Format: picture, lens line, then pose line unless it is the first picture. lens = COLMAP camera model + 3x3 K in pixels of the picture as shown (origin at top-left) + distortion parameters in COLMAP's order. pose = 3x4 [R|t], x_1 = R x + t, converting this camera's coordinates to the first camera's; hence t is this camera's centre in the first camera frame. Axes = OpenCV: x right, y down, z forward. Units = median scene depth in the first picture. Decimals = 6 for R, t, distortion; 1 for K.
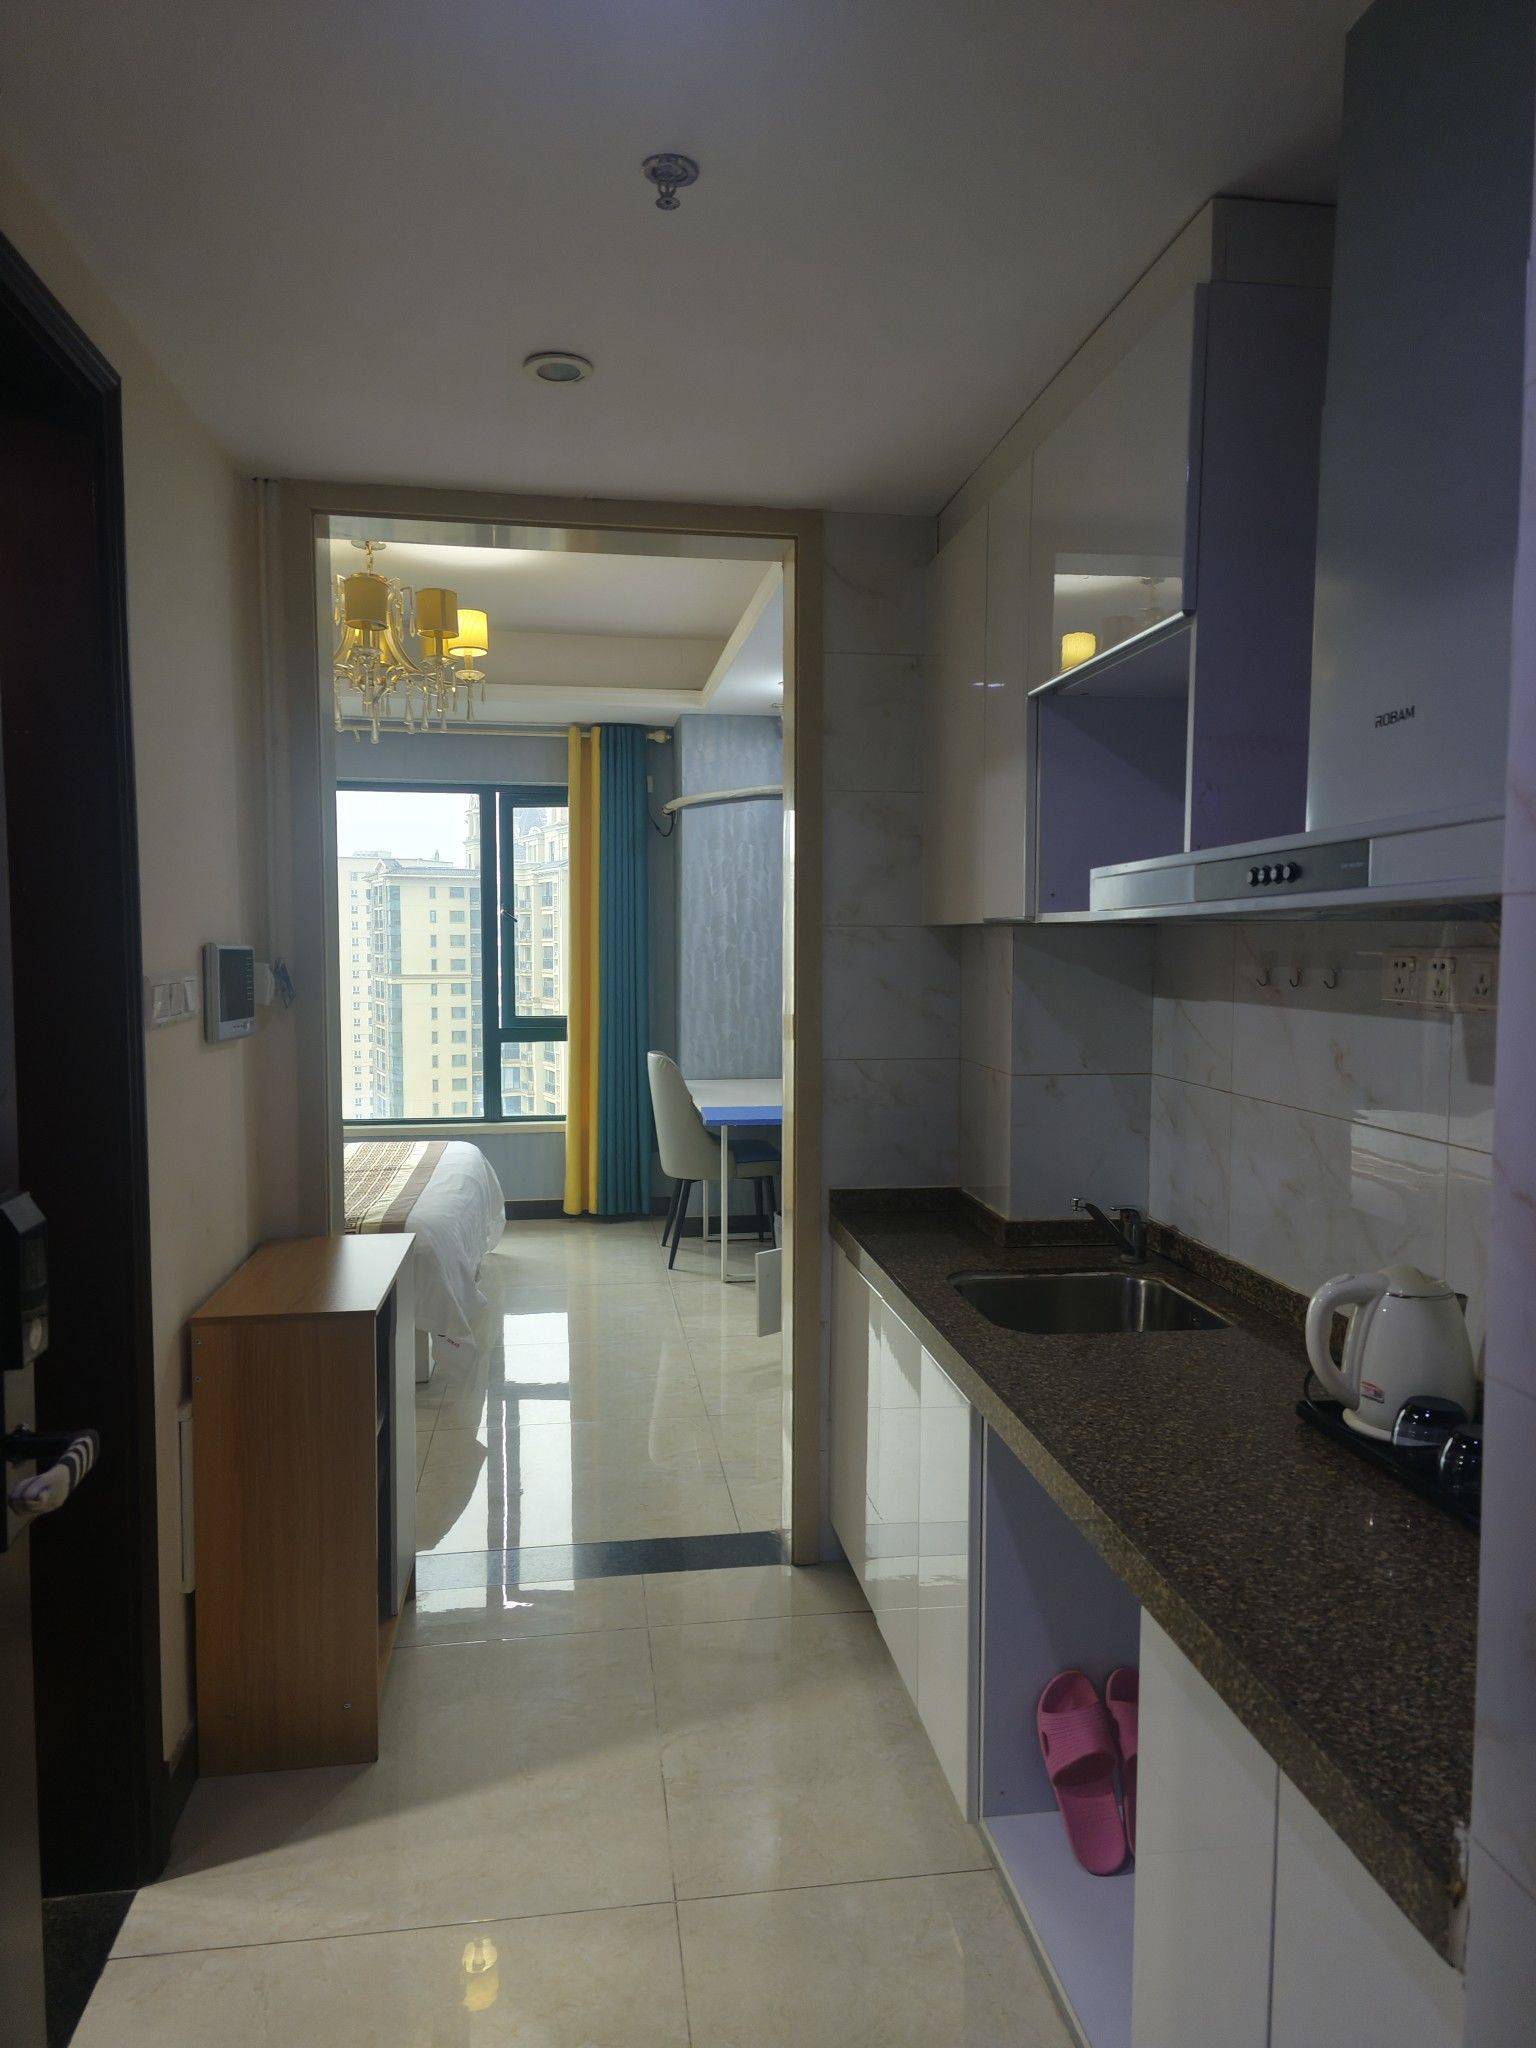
lens RADIAL K [[1344.7, 0, 760.0], [0, 1344.7, 1039.1], [0, 0, 1]] dist [0.049003, -0.030772]
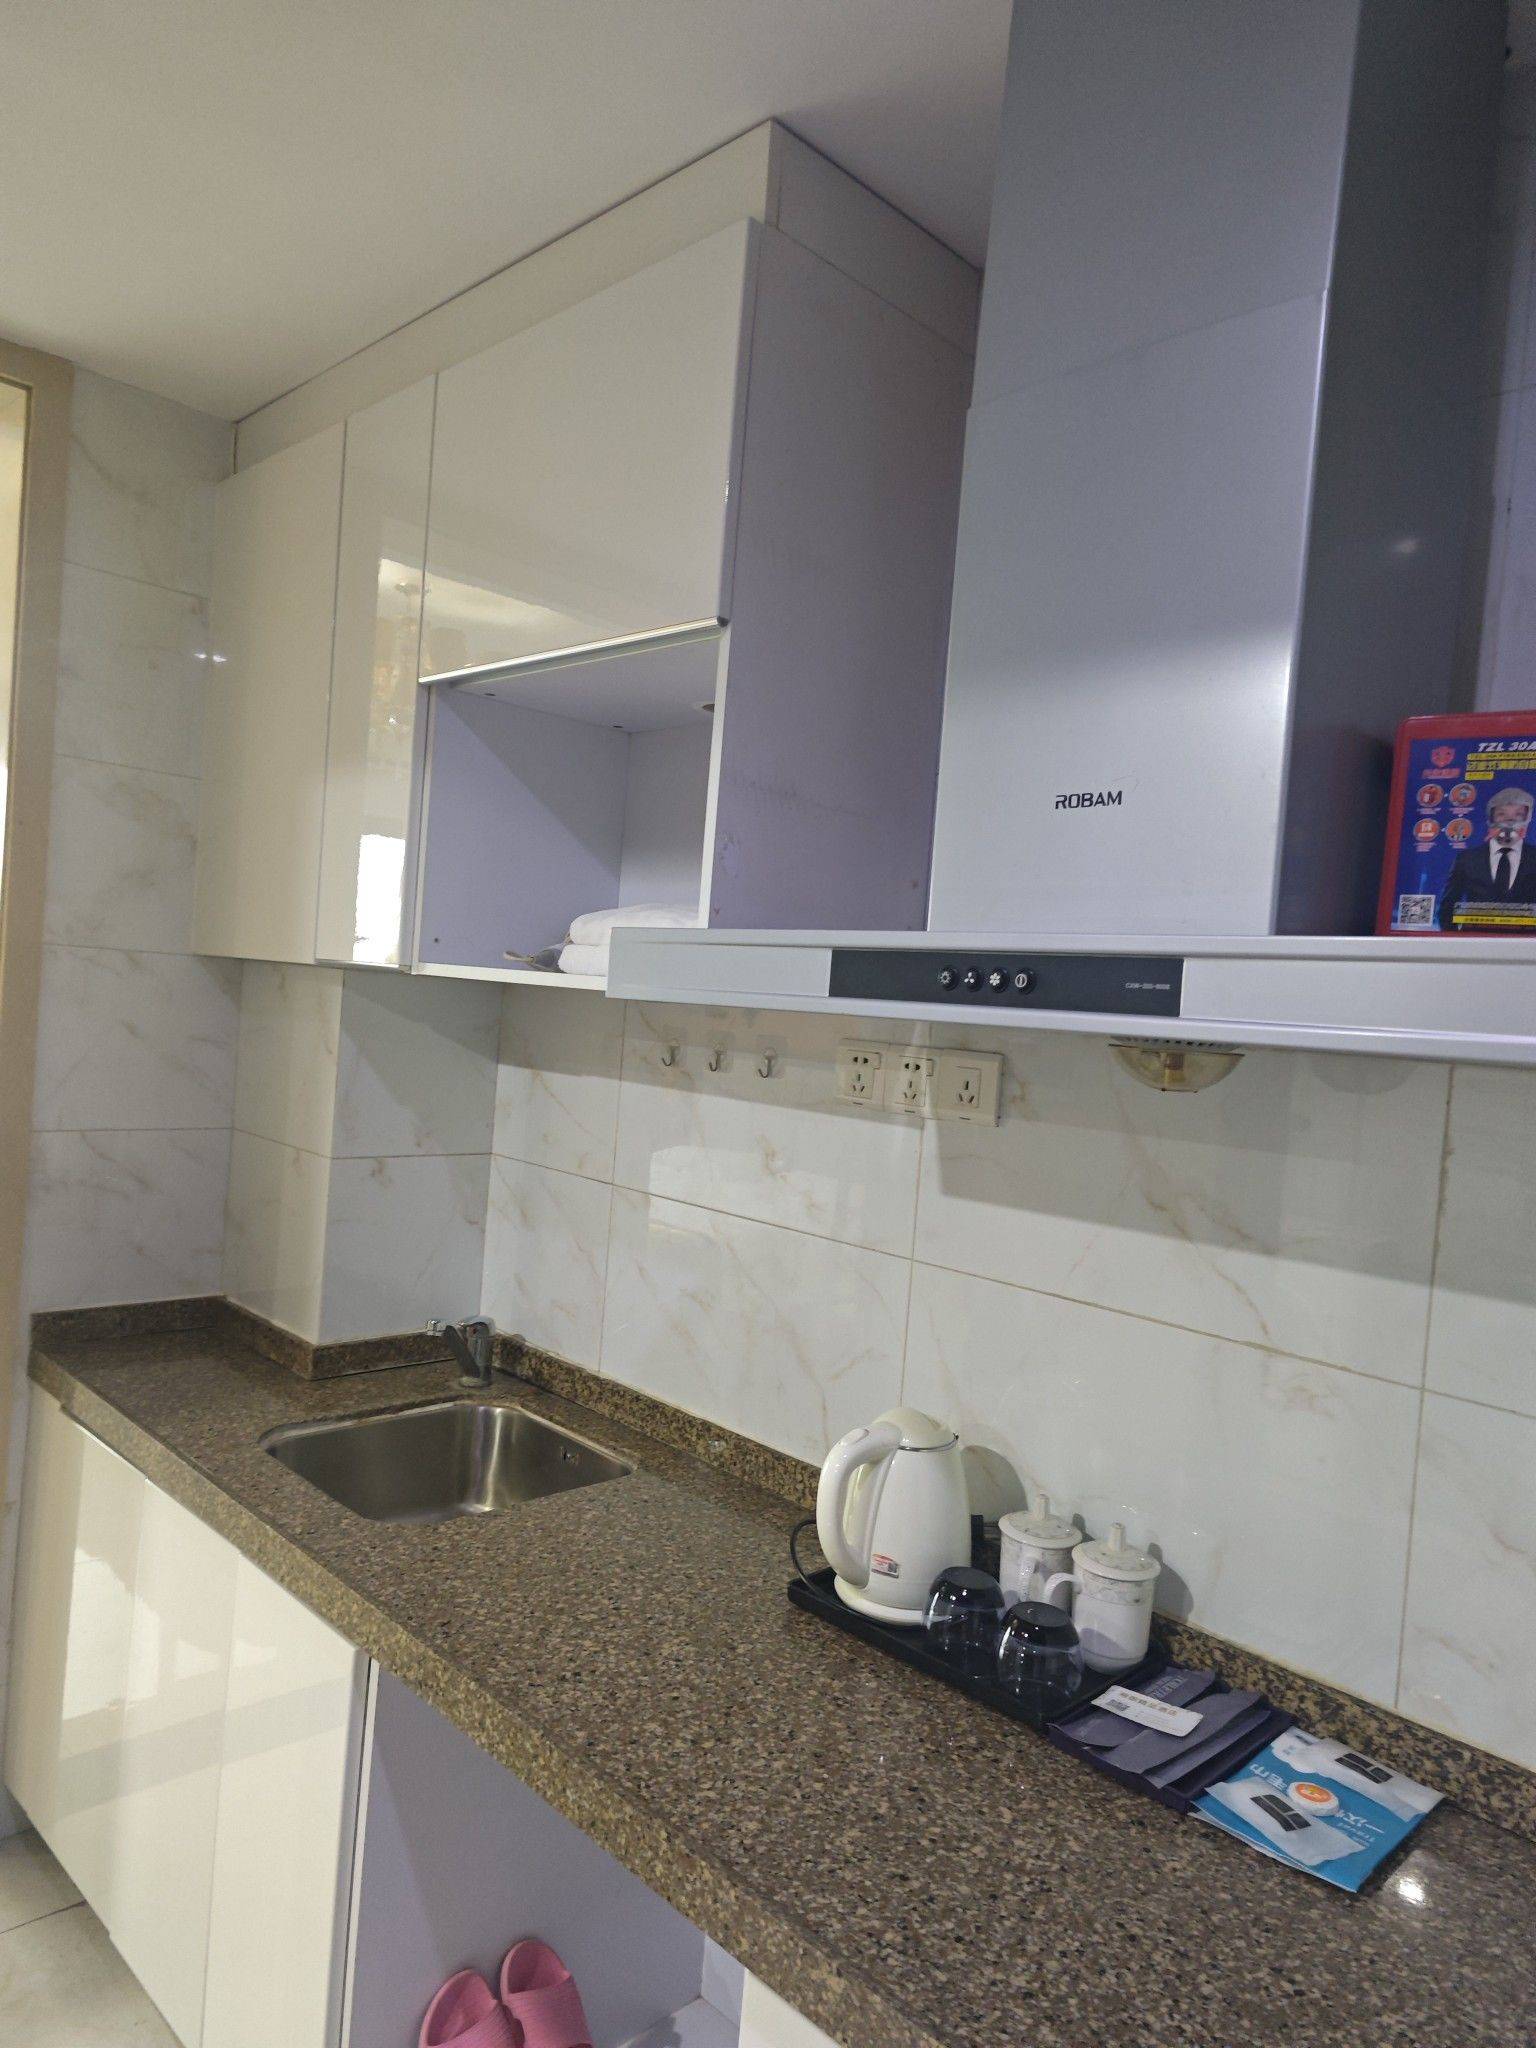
lens RADIAL K [[1344.7, 0, 760.0], [0, 1344.7, 1039.1], [0, 0, 1]] dist [0.049003, -0.030772]
pose [[0.799949, 0.040934, 0.598670, -0.101360], [-0.032260, 0.999161, -0.025212, -0.035887], [-0.599200, 0.000855, 0.800599, 0.259095]]
